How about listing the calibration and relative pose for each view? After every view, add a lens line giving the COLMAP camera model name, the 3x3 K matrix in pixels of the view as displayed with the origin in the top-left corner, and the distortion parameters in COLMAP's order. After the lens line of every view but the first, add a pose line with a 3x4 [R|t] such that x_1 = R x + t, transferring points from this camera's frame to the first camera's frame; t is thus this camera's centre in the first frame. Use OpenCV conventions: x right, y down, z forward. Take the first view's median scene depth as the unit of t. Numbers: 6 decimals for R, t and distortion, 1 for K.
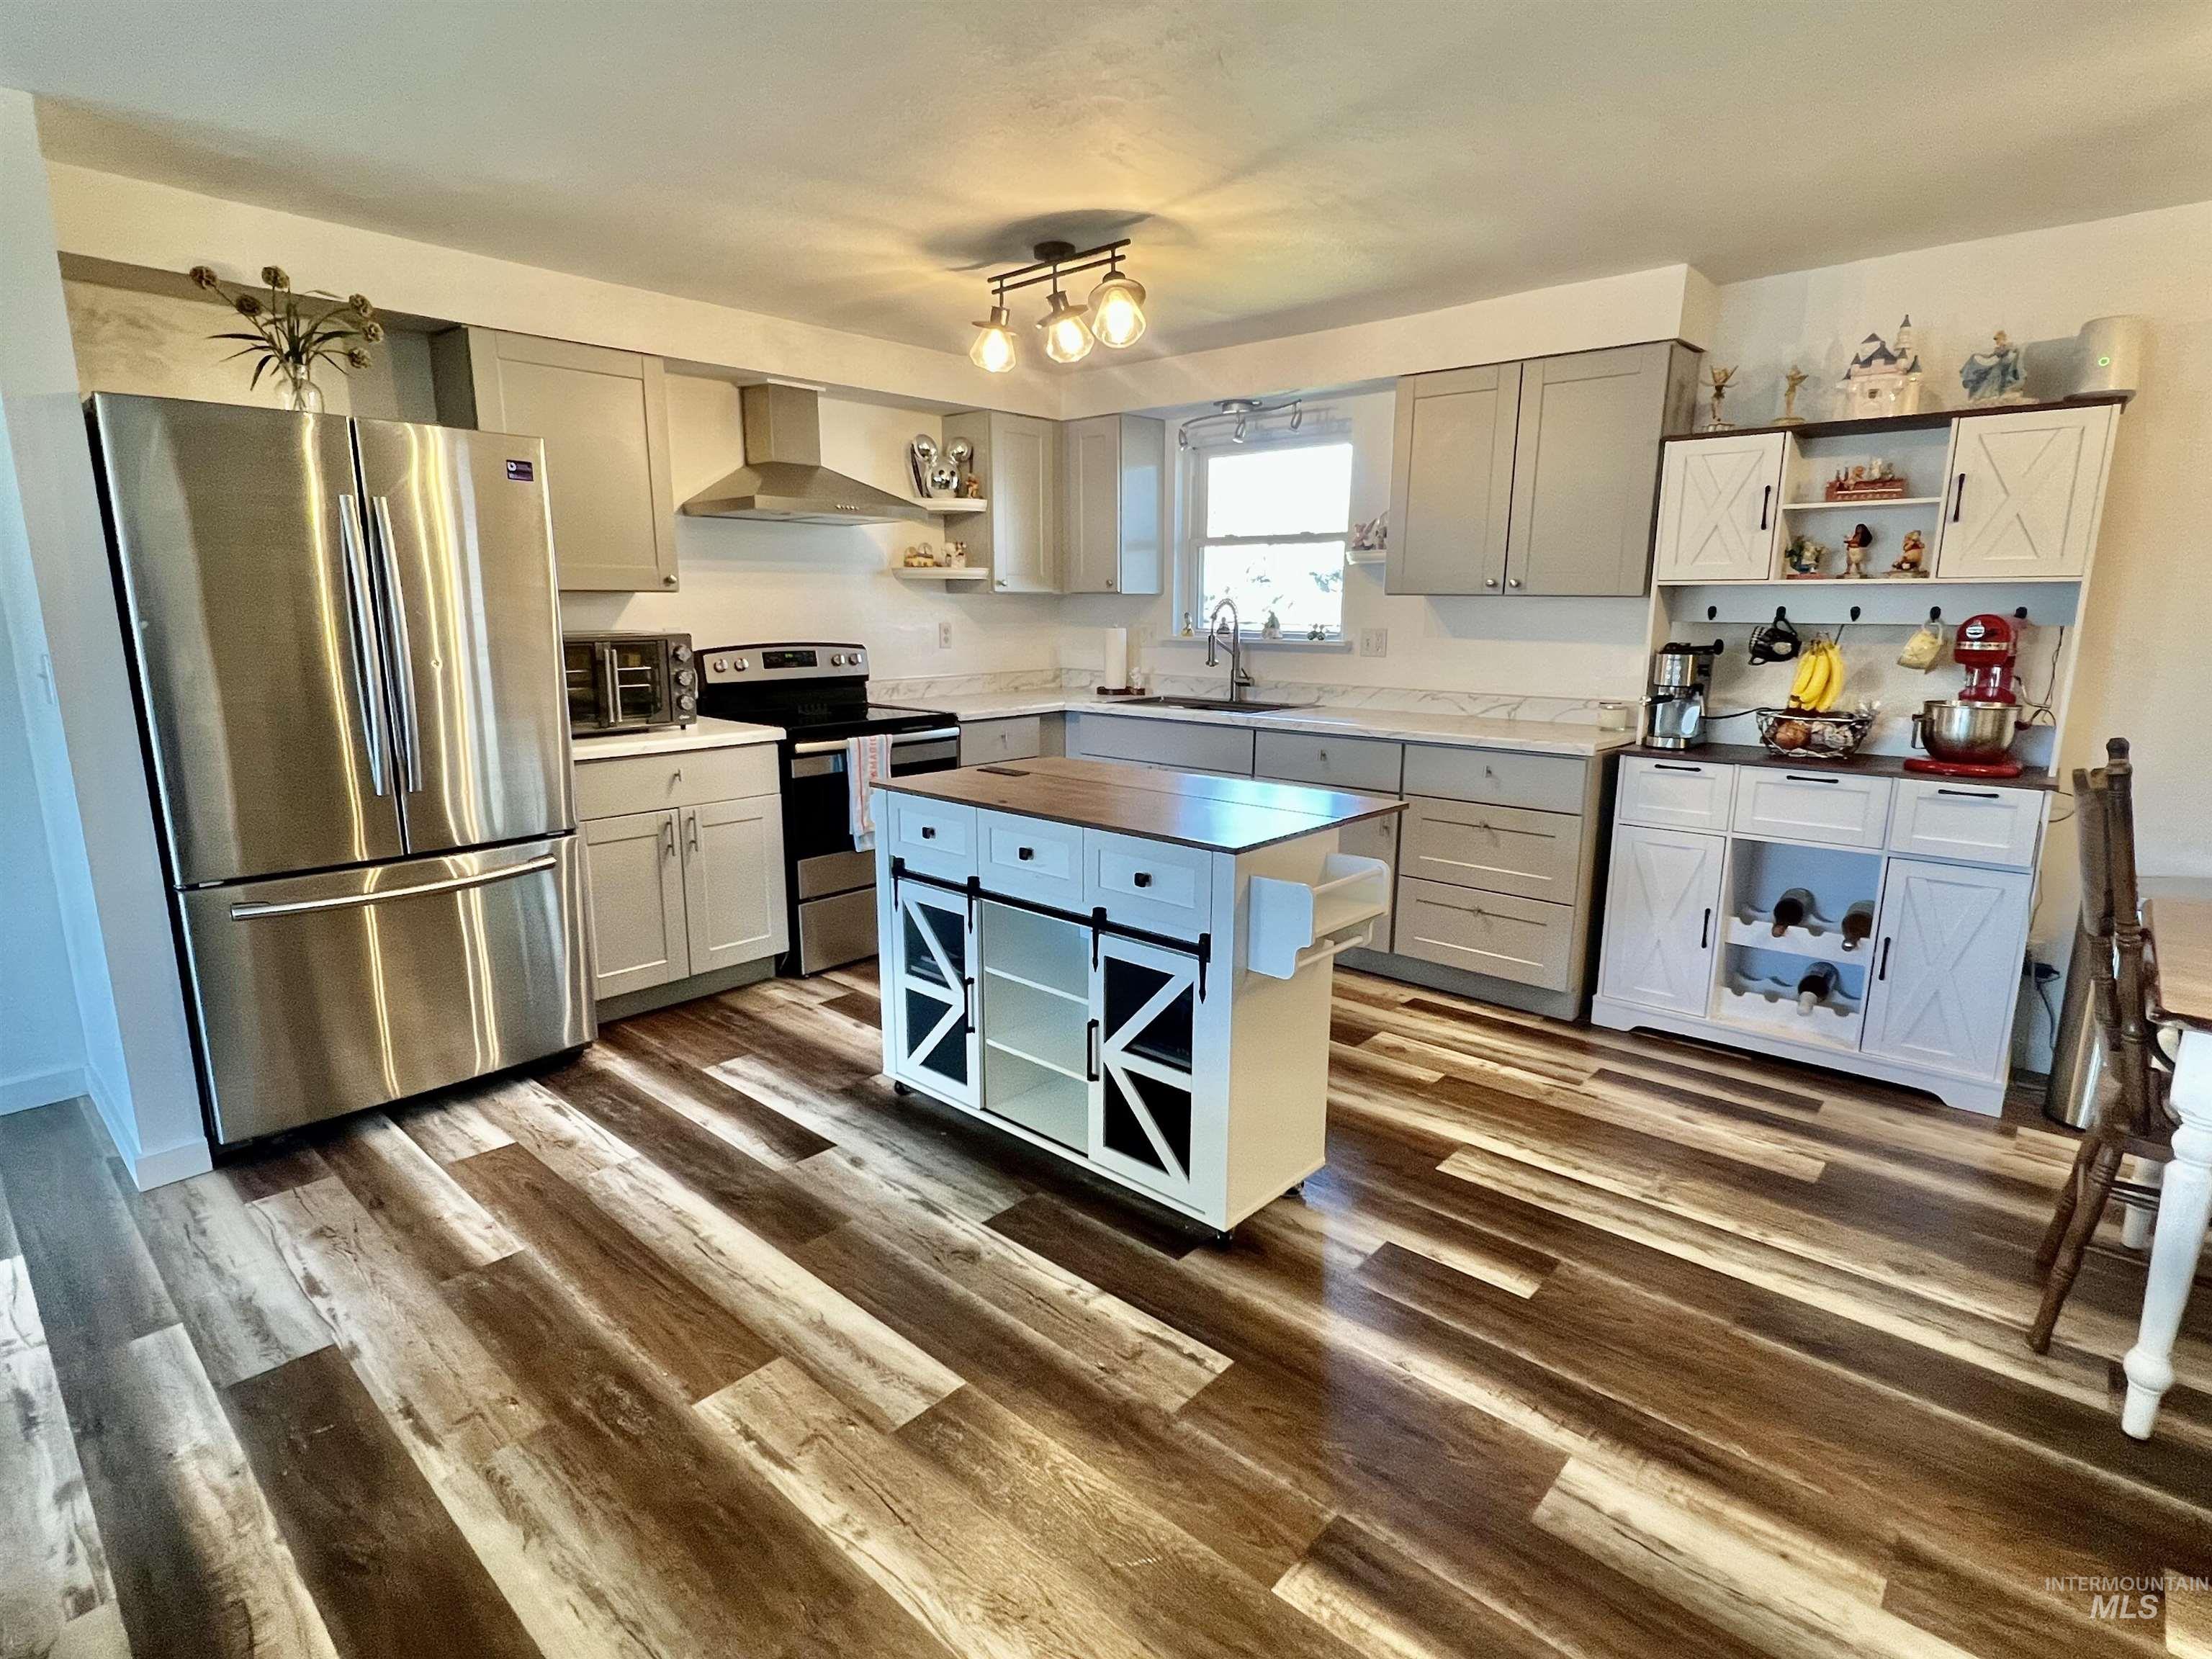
lens RADIAL K [[1115.3, 0, 1094.0], [0, 1115.3, 828.6], [0, 0, 1]] dist [0.002020, -0.001128]
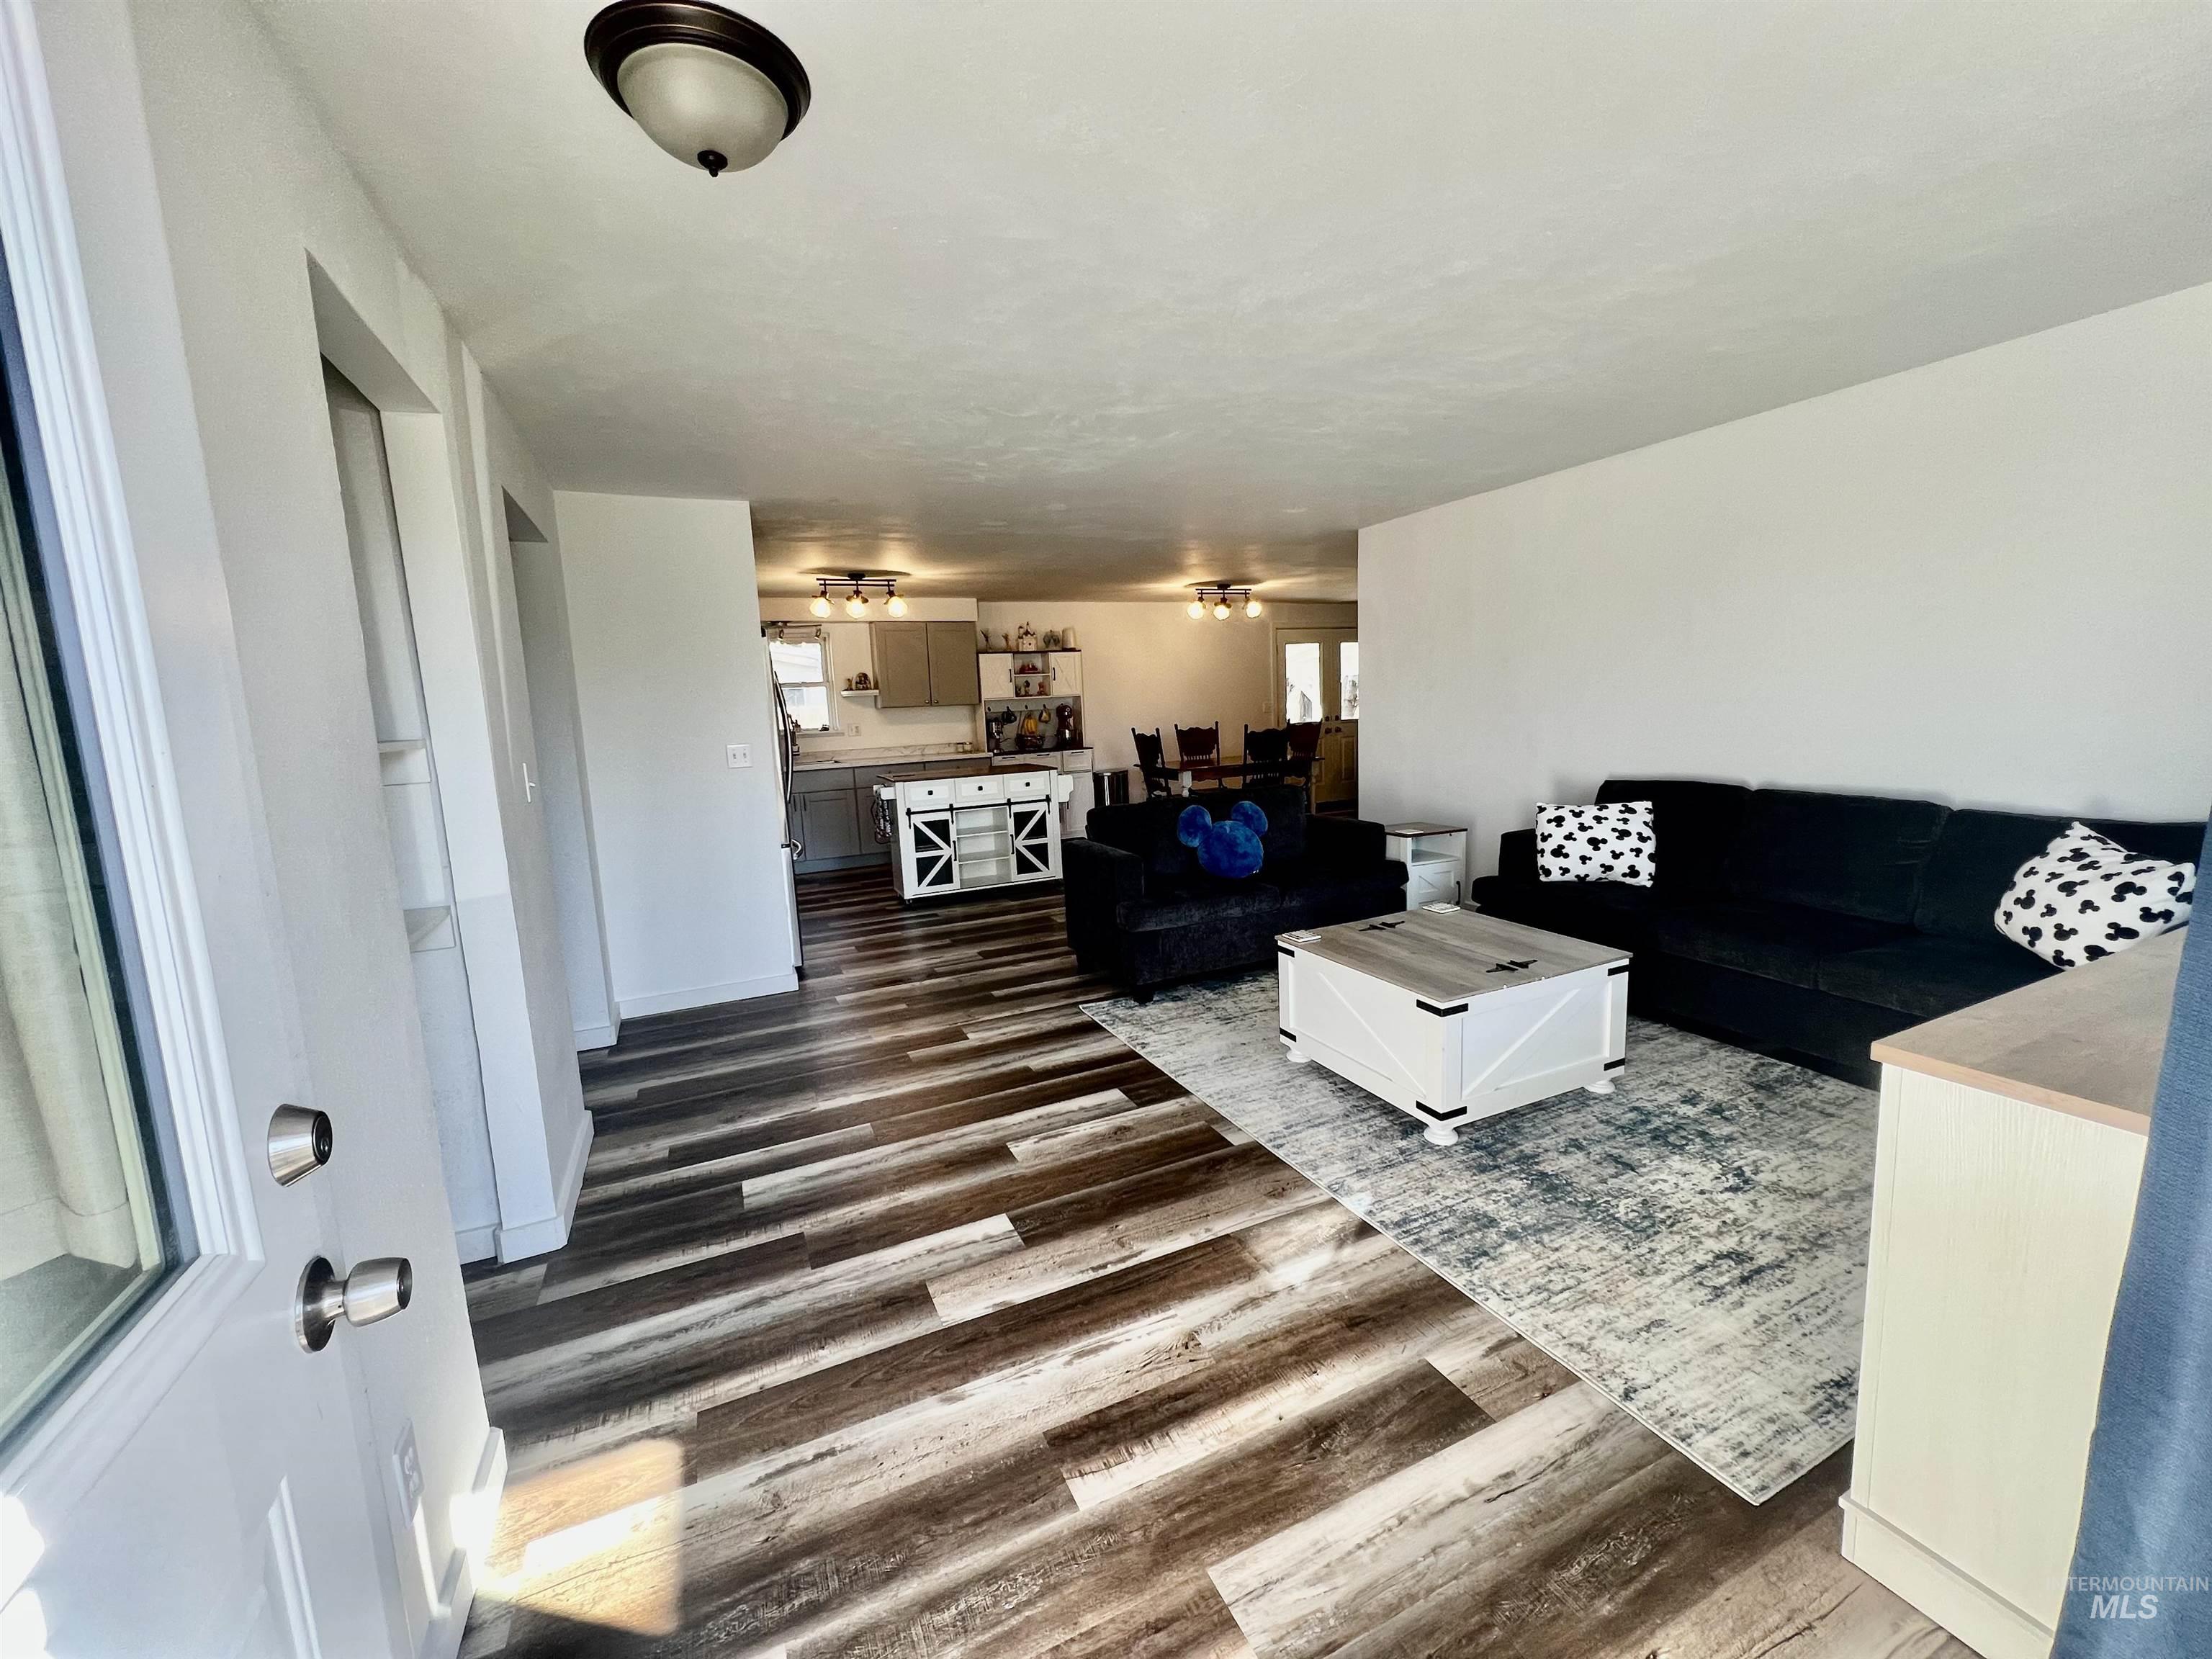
lens RADIAL K [[883.4, 0, 1098.4], [0, 883.4, 828.6], [0, 0, 1]] dist [-0.000384, -0.000175]
pose [[0.397389, -0.153218, 0.904769, -1.825786], [0.229965, 0.971128, 0.063451, 0.042812], [-0.888368, 0.182850, 0.421150, -0.245495]]
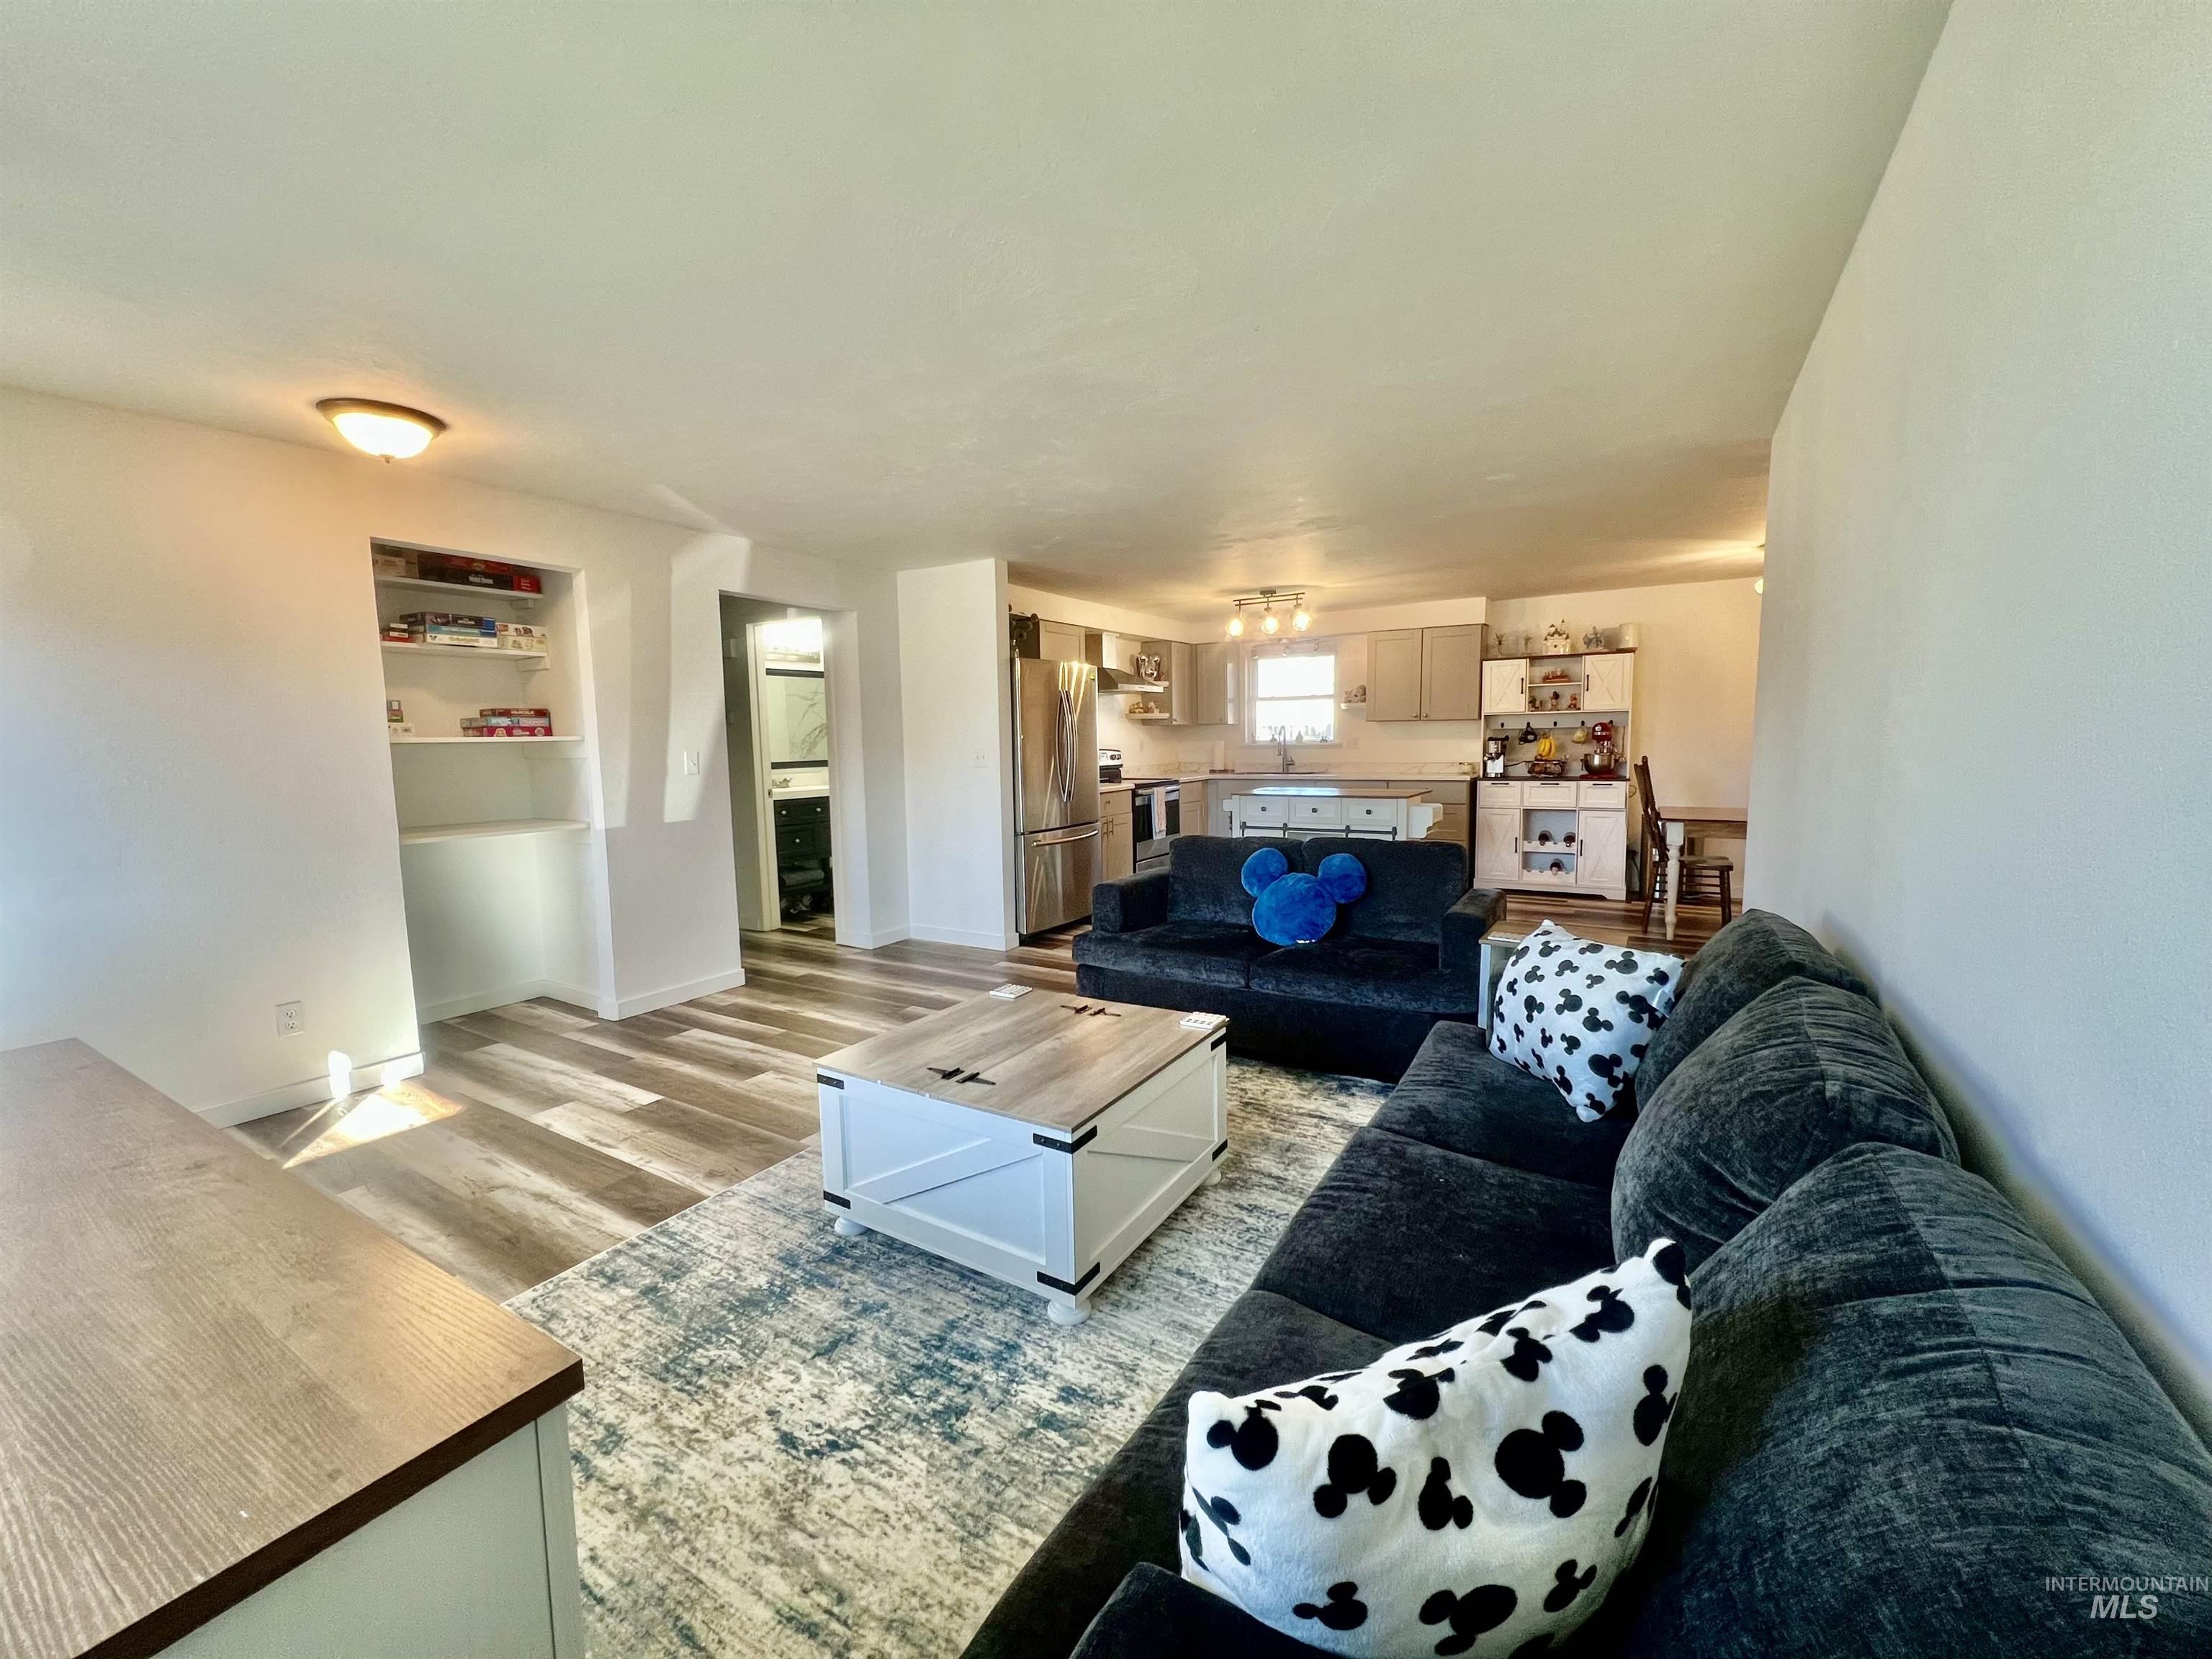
lens RADIAL K [[883.4, 0, 1095.9], [0, 883.4, 826.9], [0, 0, 1]] dist [-0.000384, -0.000175]
pose [[0.984105, -0.039351, 0.173170, -0.856918], [0.056638, 0.993765, -0.096041, 0.212885], [-0.168311, 0.104323, 0.980198, -0.951693]]
